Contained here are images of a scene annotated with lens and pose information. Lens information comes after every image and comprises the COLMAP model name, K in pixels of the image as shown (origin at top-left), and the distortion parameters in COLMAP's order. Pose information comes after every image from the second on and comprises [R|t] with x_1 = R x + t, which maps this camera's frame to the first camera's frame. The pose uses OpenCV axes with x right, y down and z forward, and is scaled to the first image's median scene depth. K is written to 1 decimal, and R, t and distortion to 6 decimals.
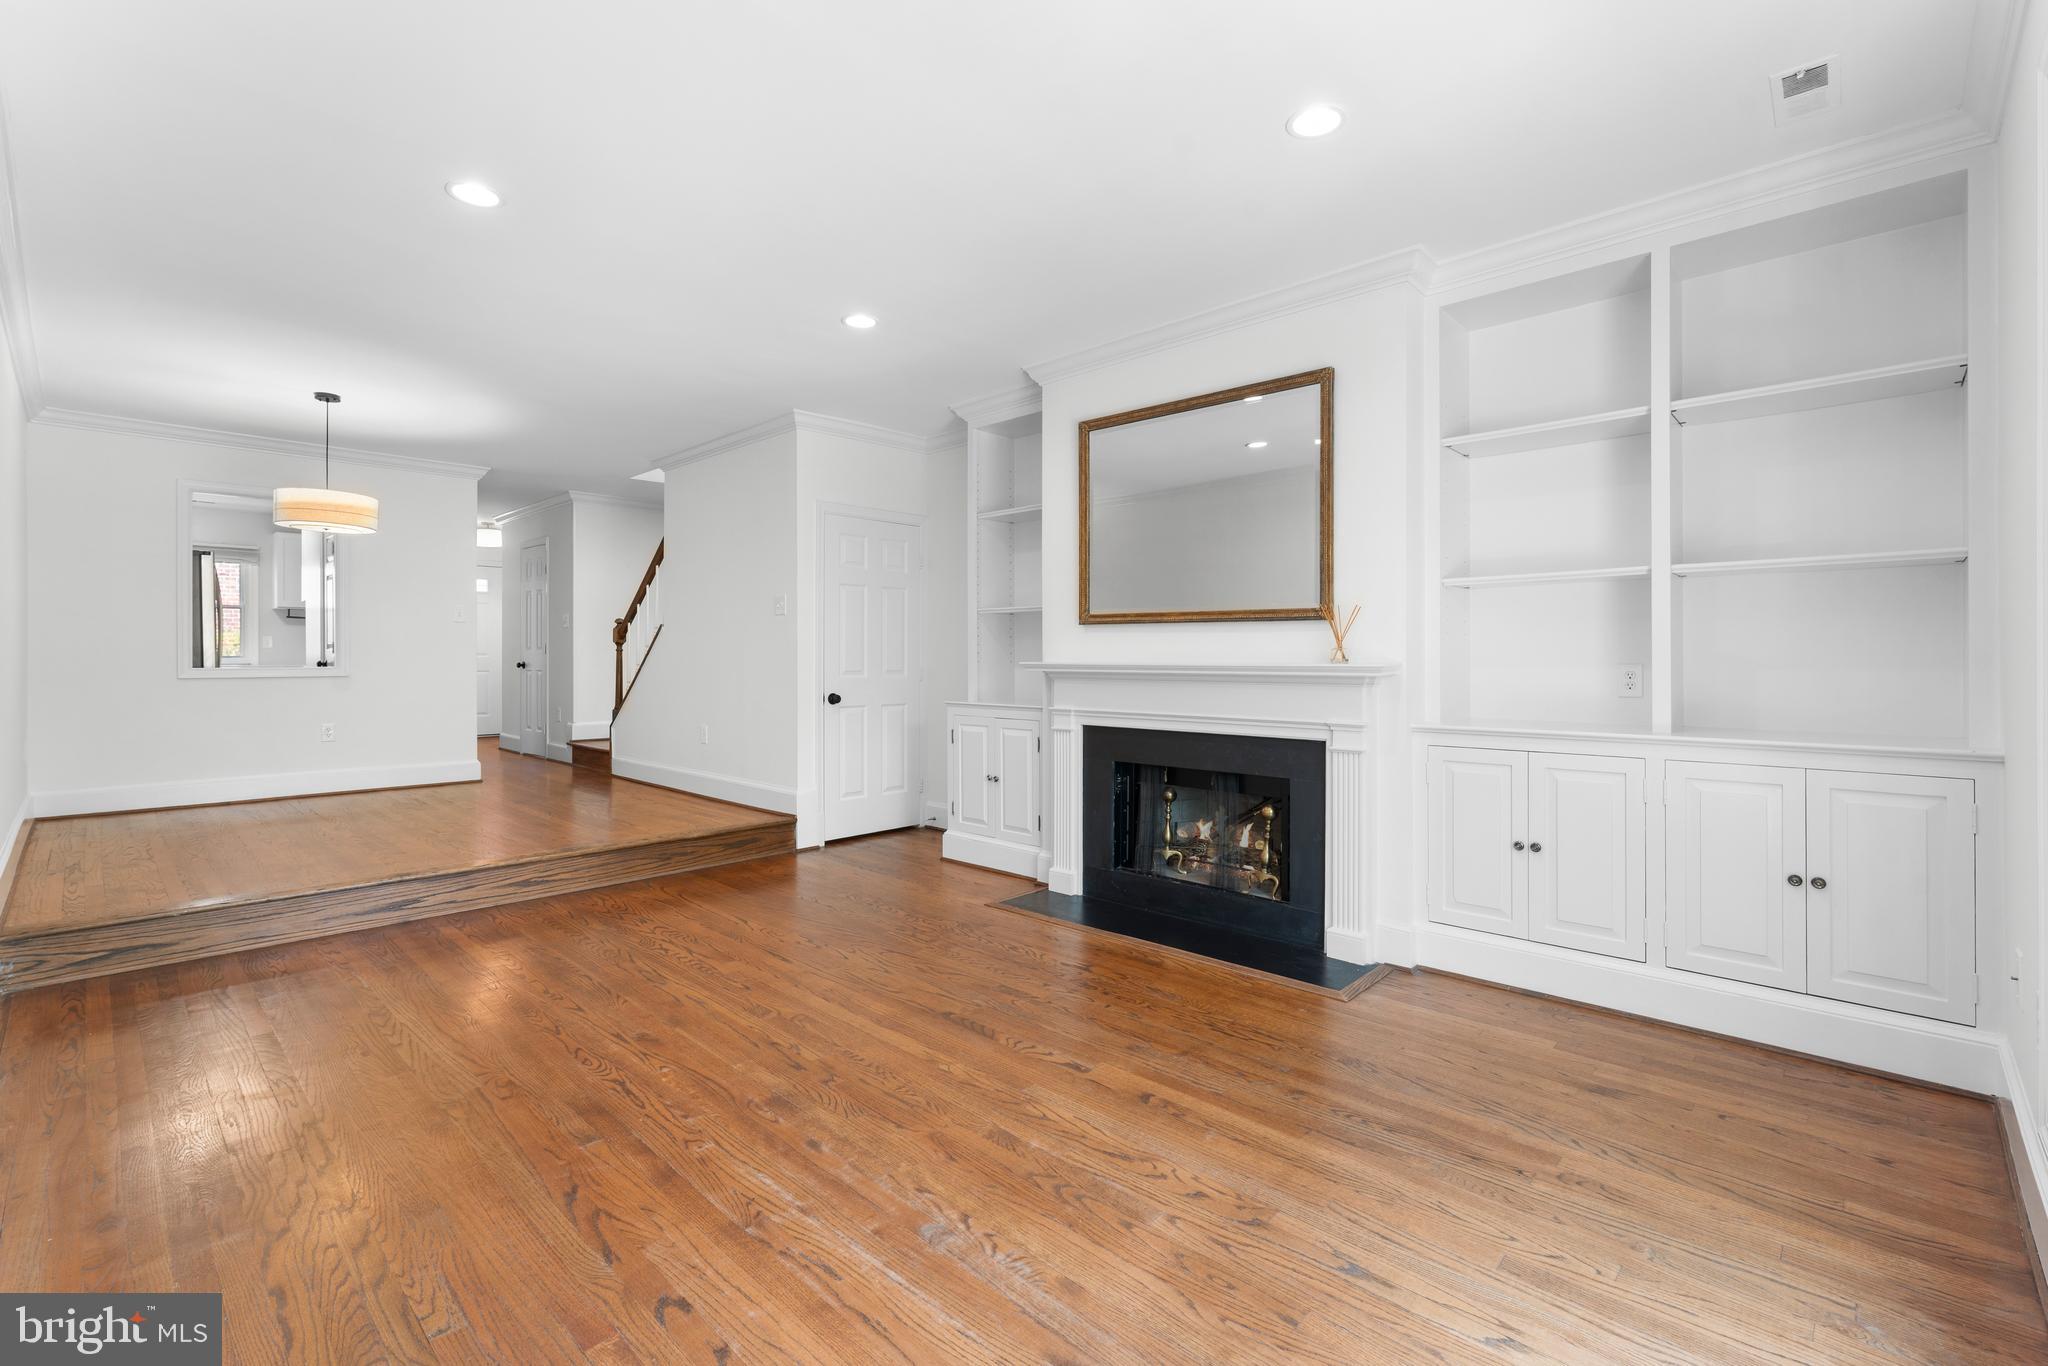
lens RADIAL K [[887.8, 0, 1032.3], [0, 887.8, 661.9], [0, 0, 1]] dist [0.000033, -0.000059]
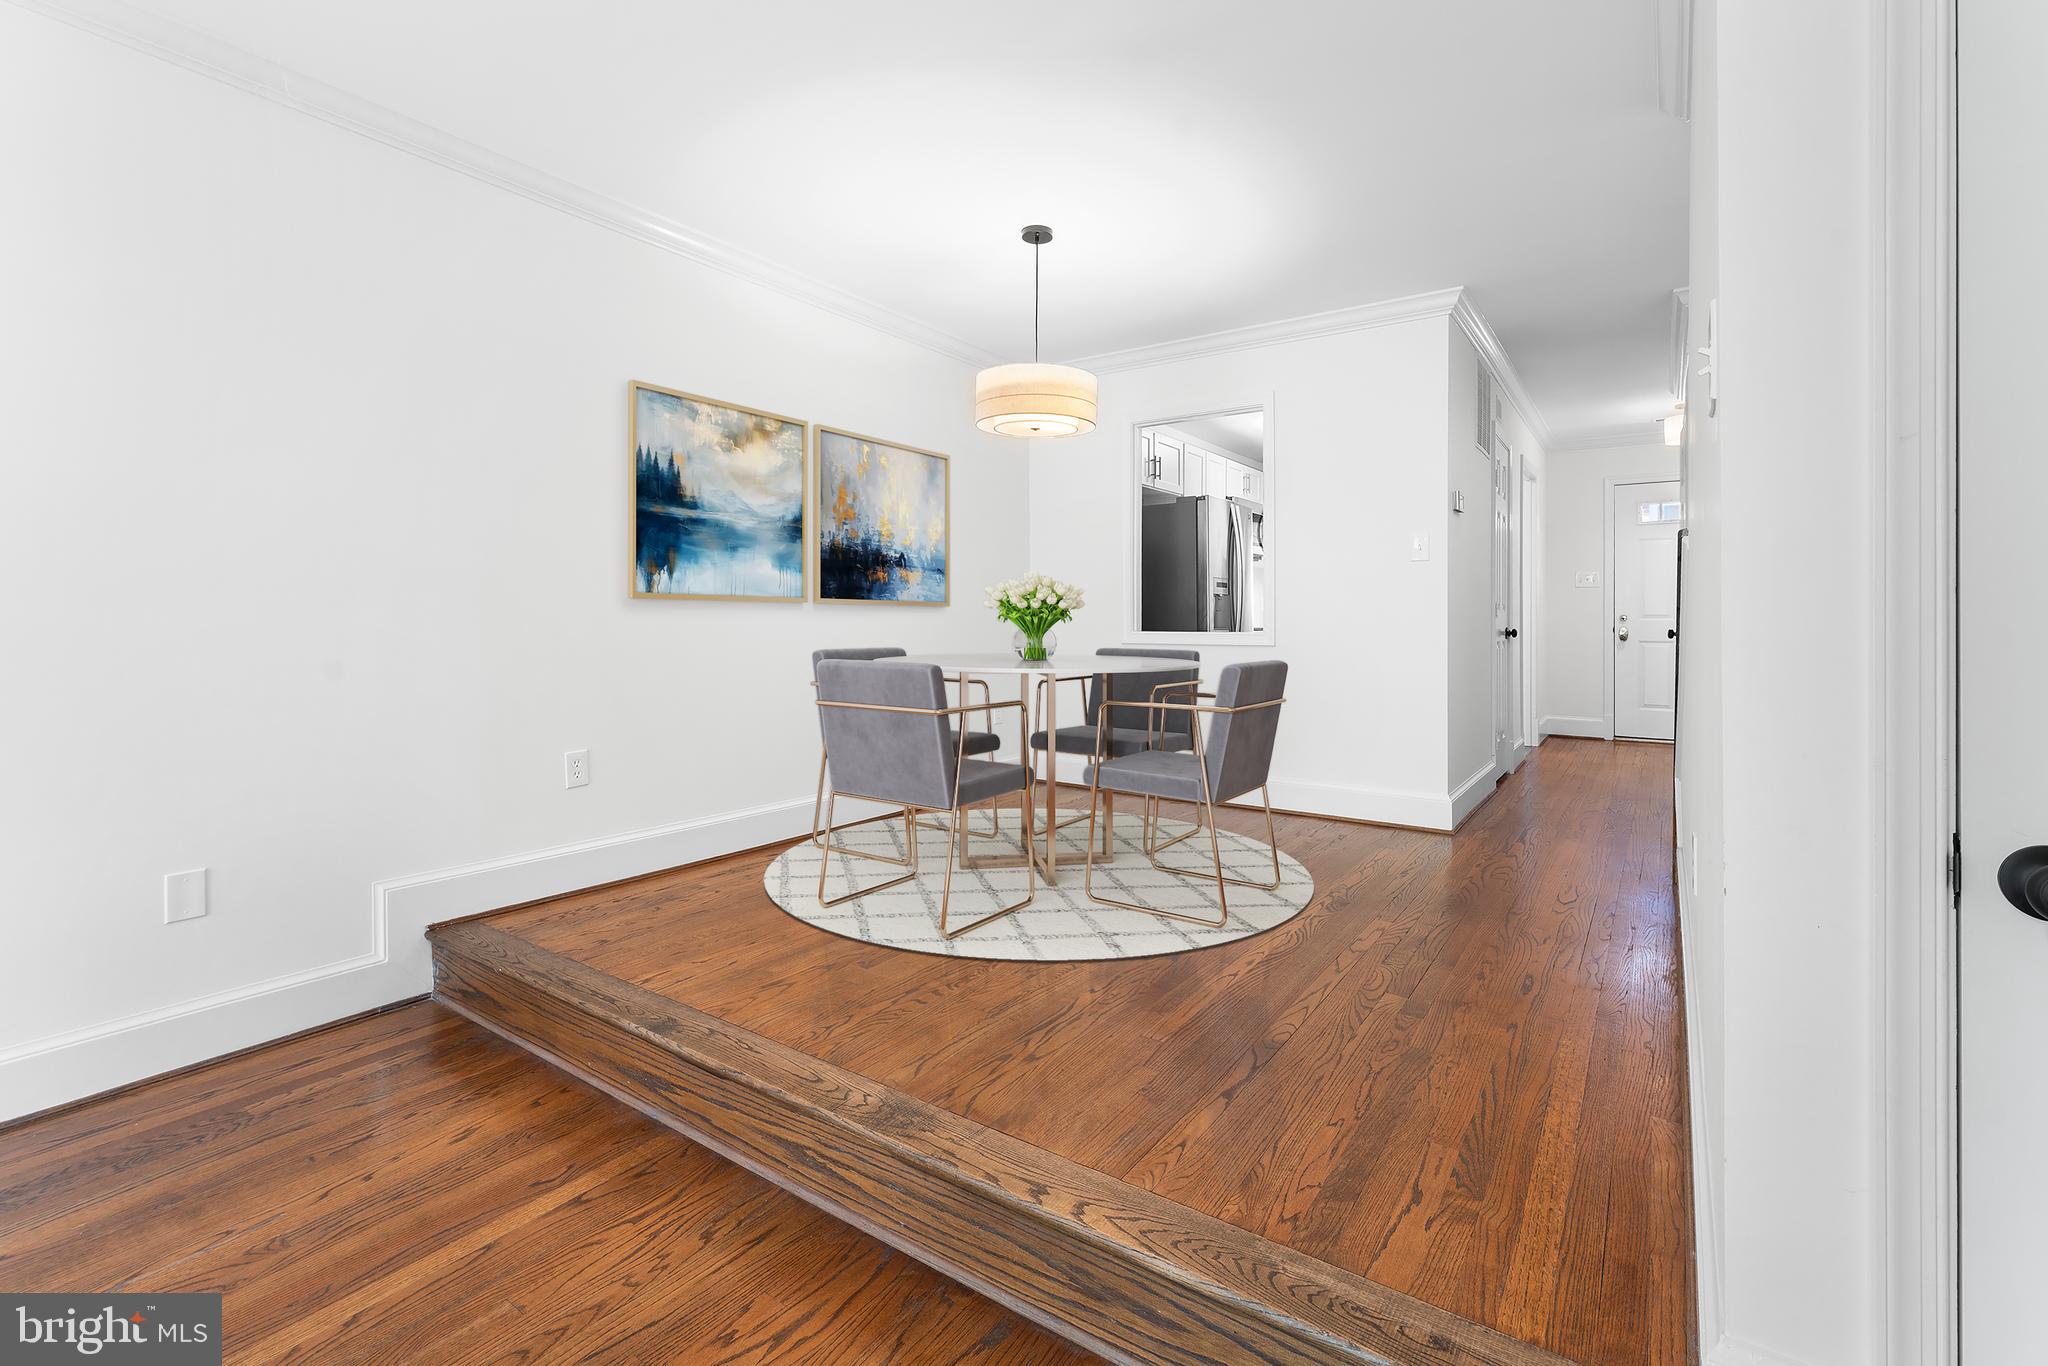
lens RADIAL K [[903.7, 0, 1044.1], [0, 903.7, 616.9], [0, 0, 1]] dist [0.000520, 0.000077]
pose [[0.152106, -0.004101, -0.988356, -0.125380], [-0.007169, 0.999961, -0.005253, -0.003024], [0.988338, 0.007884, 0.152071, 1.022163]]
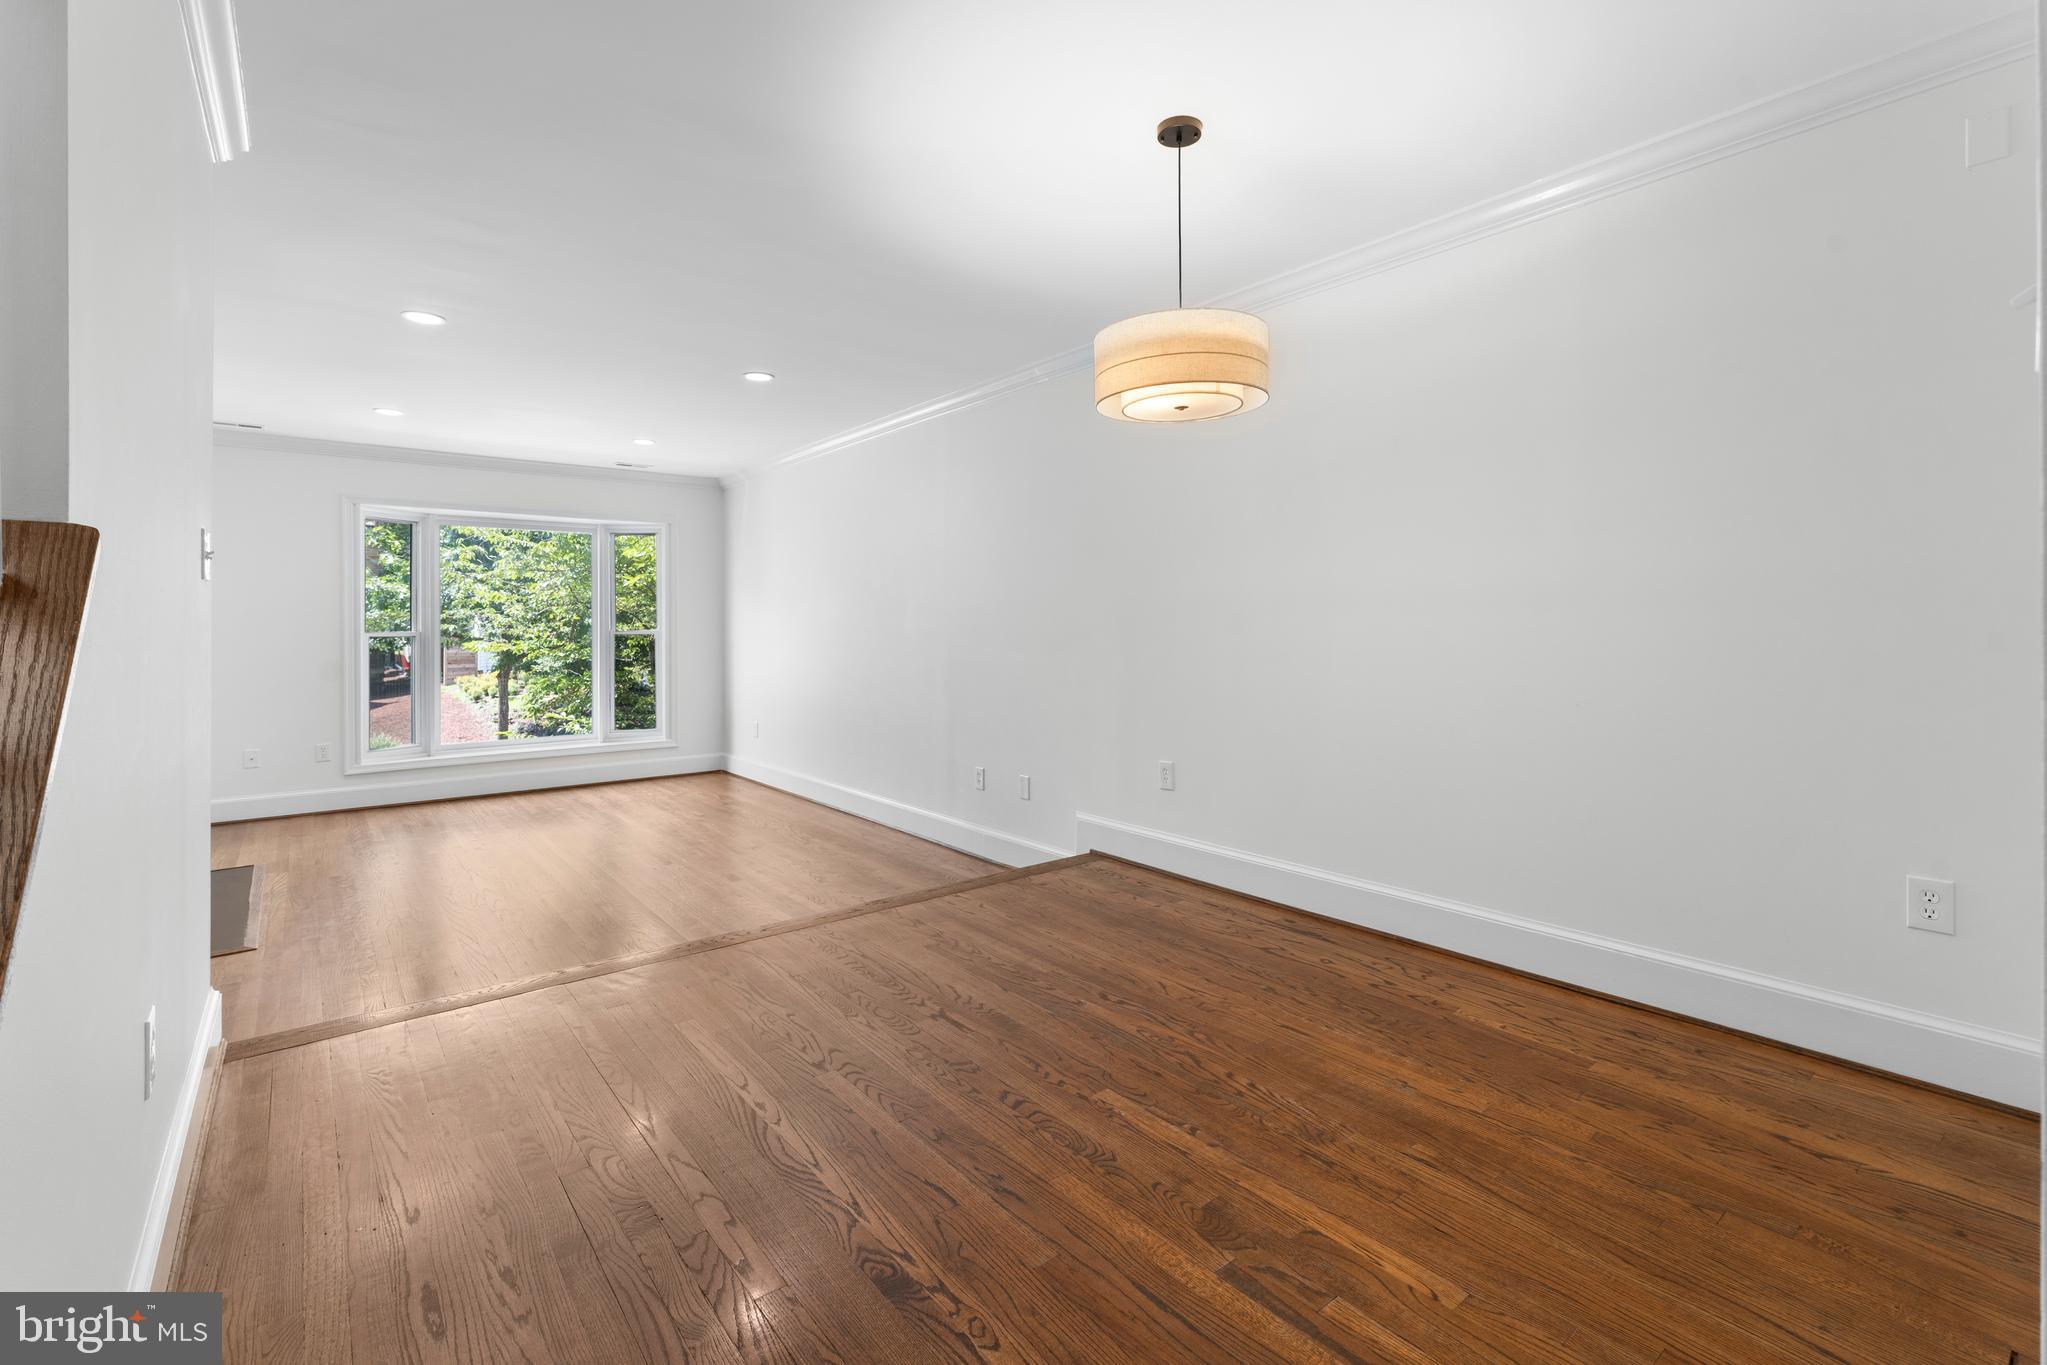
lens RADIAL K [[907.0, 0, 1024.1], [0, 907.0, 626.7], [0, 0, 1]] dist [-0.003591, 0.000431]
pose [[-0.989132, 0.006943, 0.146864, -0.890298], [0.007722, 0.999959, 0.004732, -0.038552], [-0.146826, 0.005815, -0.989145, 1.693878]]
